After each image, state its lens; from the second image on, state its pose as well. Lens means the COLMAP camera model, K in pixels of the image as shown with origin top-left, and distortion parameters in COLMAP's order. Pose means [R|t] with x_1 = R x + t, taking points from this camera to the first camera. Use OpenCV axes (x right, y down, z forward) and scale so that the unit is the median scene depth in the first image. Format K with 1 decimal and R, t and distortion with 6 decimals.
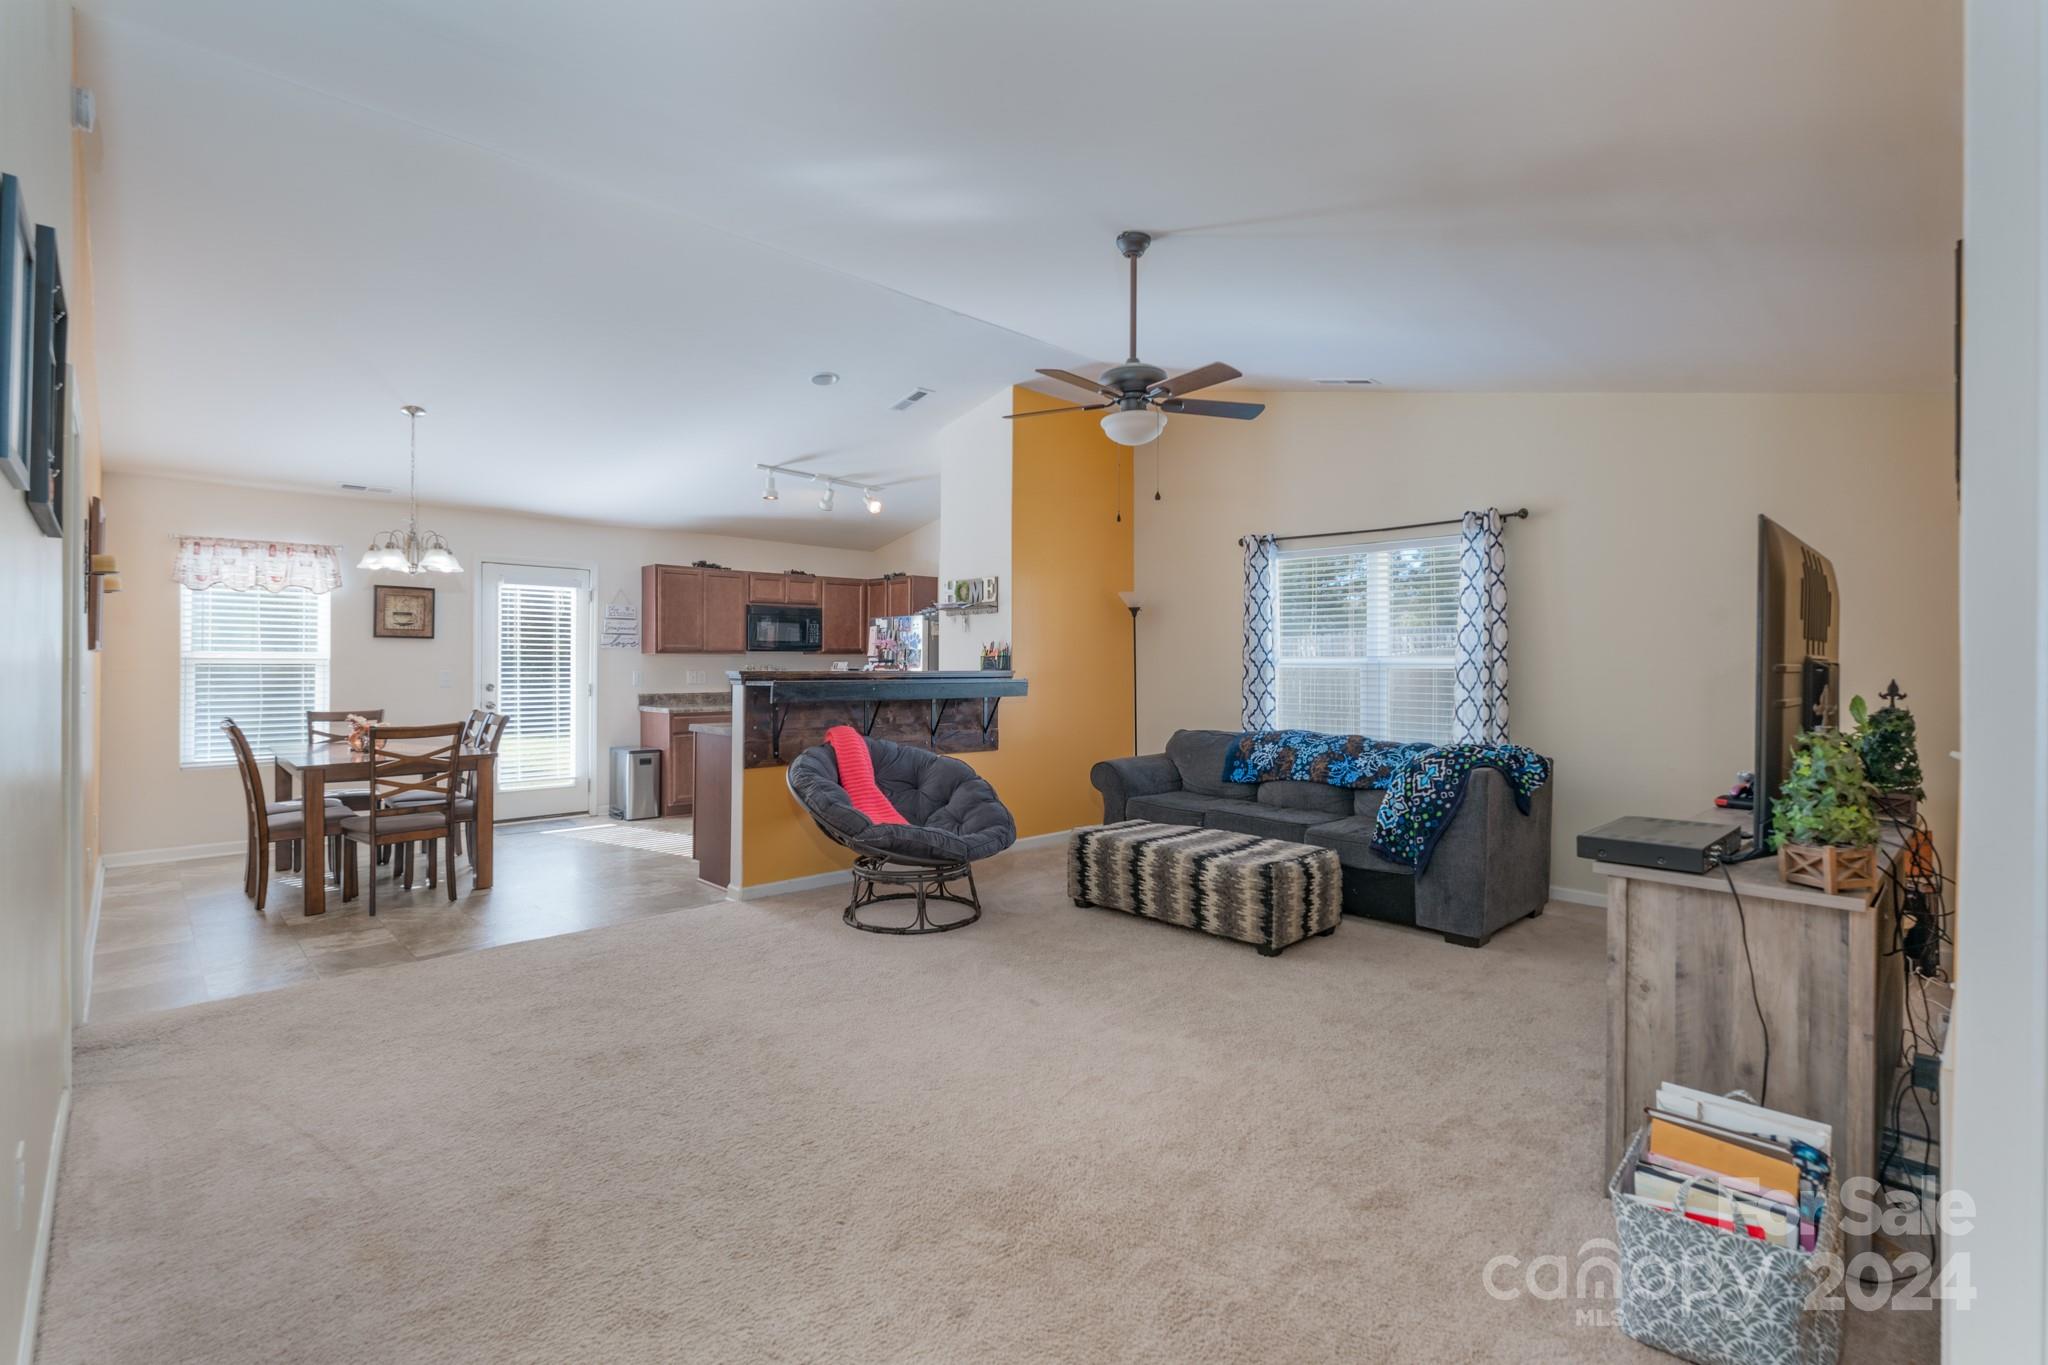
lens RADIAL K [[925.7, 0, 1019.8], [0, 925.7, 661.6], [0, 0, 1]] dist [-0.006967, 0.001130]
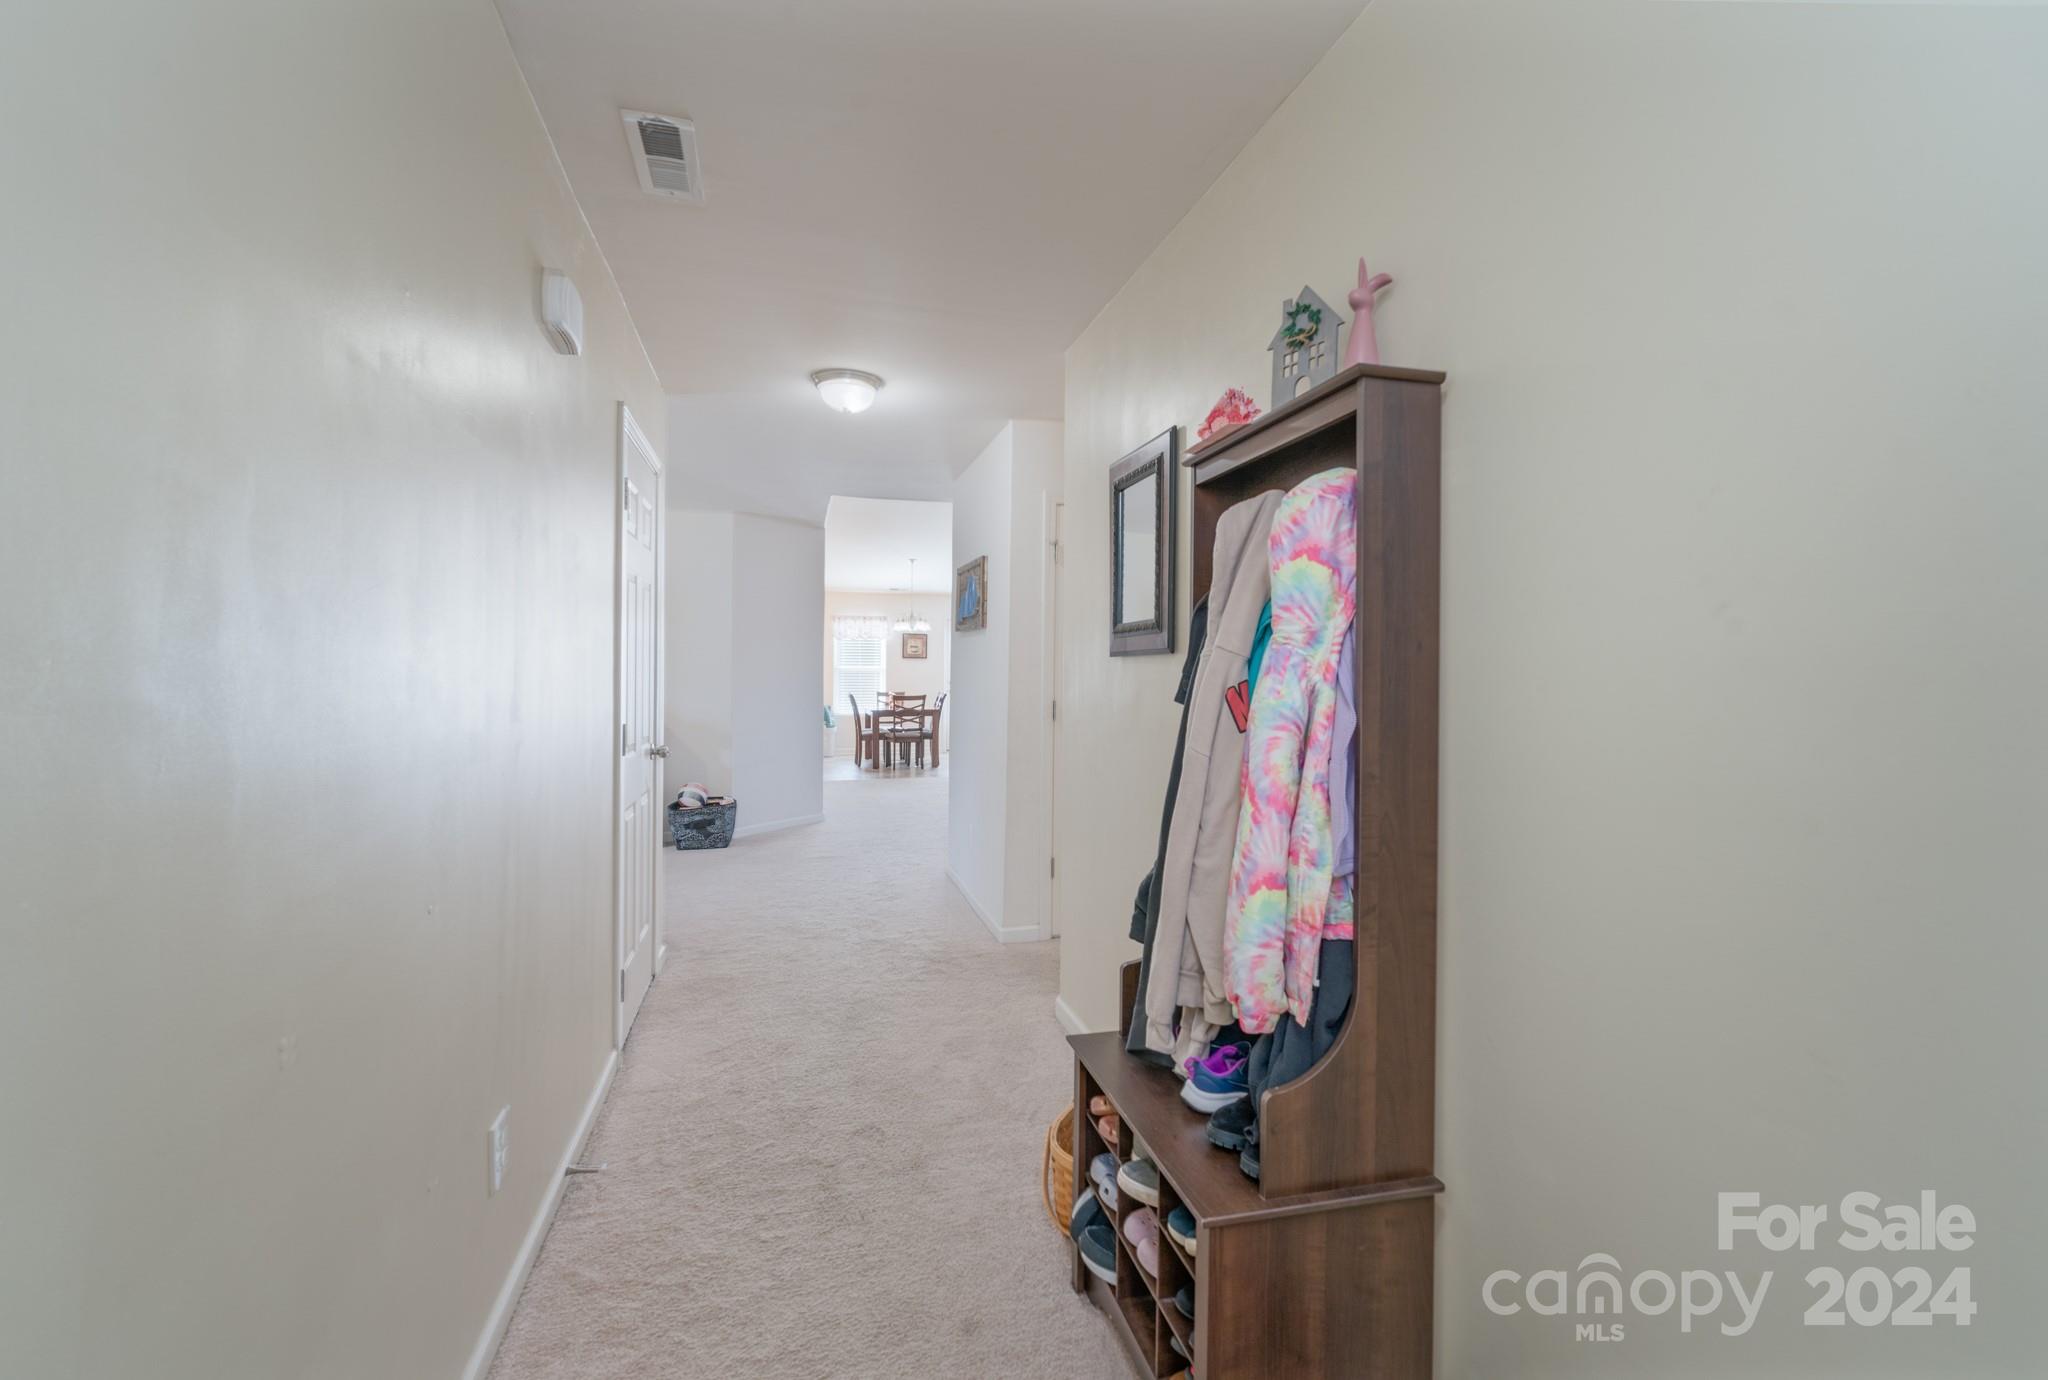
lens RADIAL K [[925.7, 0, 1021.0], [0, 925.7, 677.7], [0, 0, 1]] dist [-0.006967, 0.001130]
pose [[0.864918, 0.006403, -0.501872, 0.646788], [-0.002335, 0.999959, 0.008732, -0.000756], [0.501907, -0.006381, 0.864898, -0.754944]]
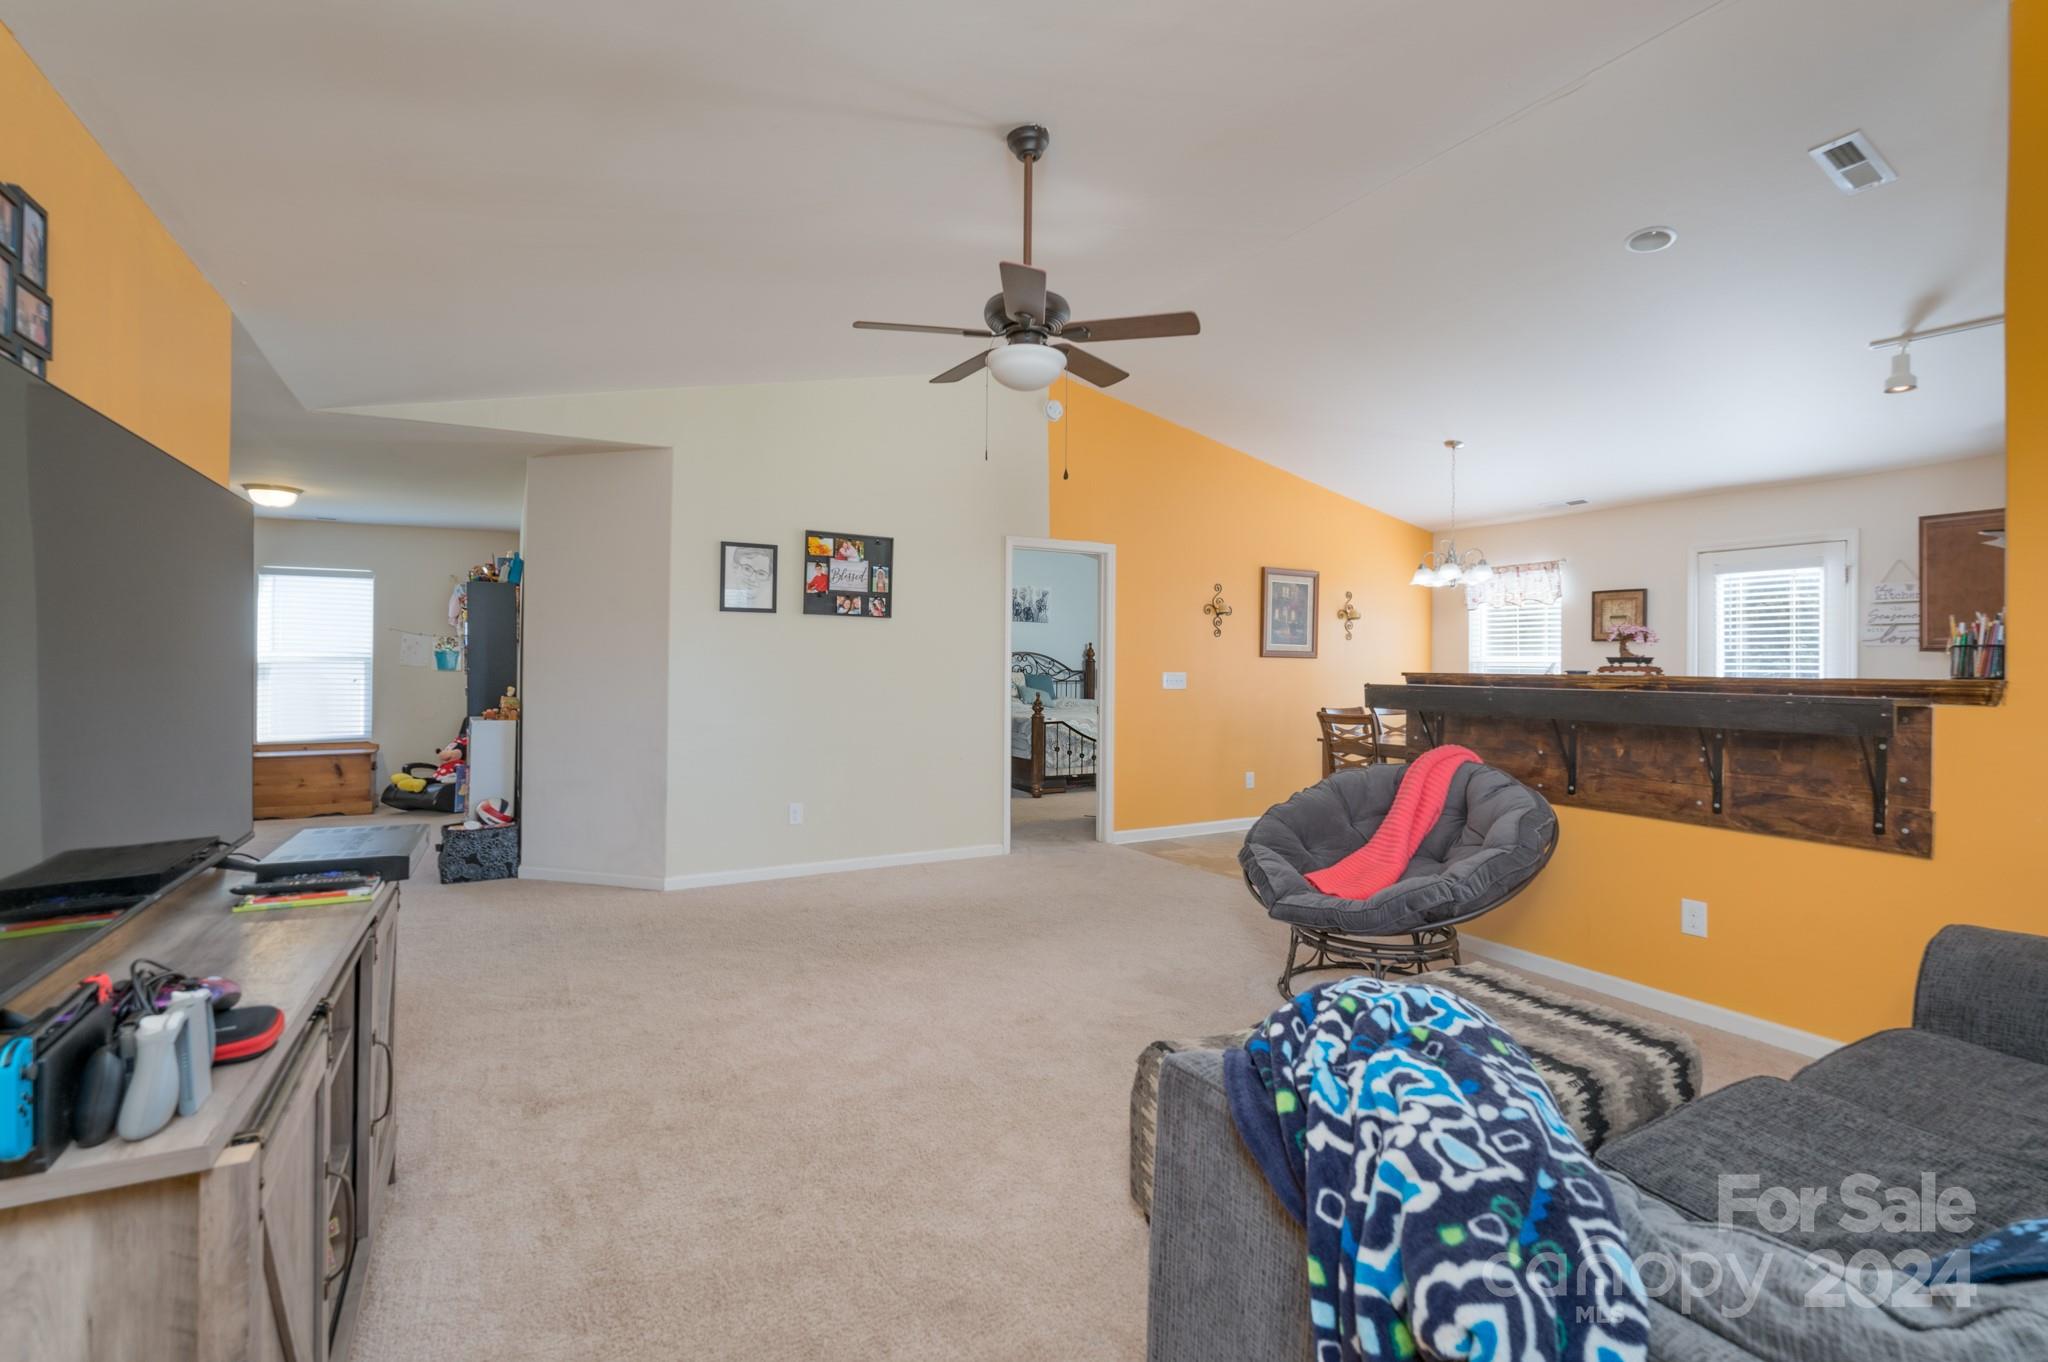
lens RADIAL K [[925.7, 0, 1016.1], [0, 925.7, 664.1], [0, 0, 1]] dist [-0.006967, 0.001130]
pose [[-0.258946, -0.003725, -0.965885, 0.514398], [-0.001921, 0.999993, -0.003341, 0.004443], [0.965890, 0.000990, -0.258951, 0.684542]]
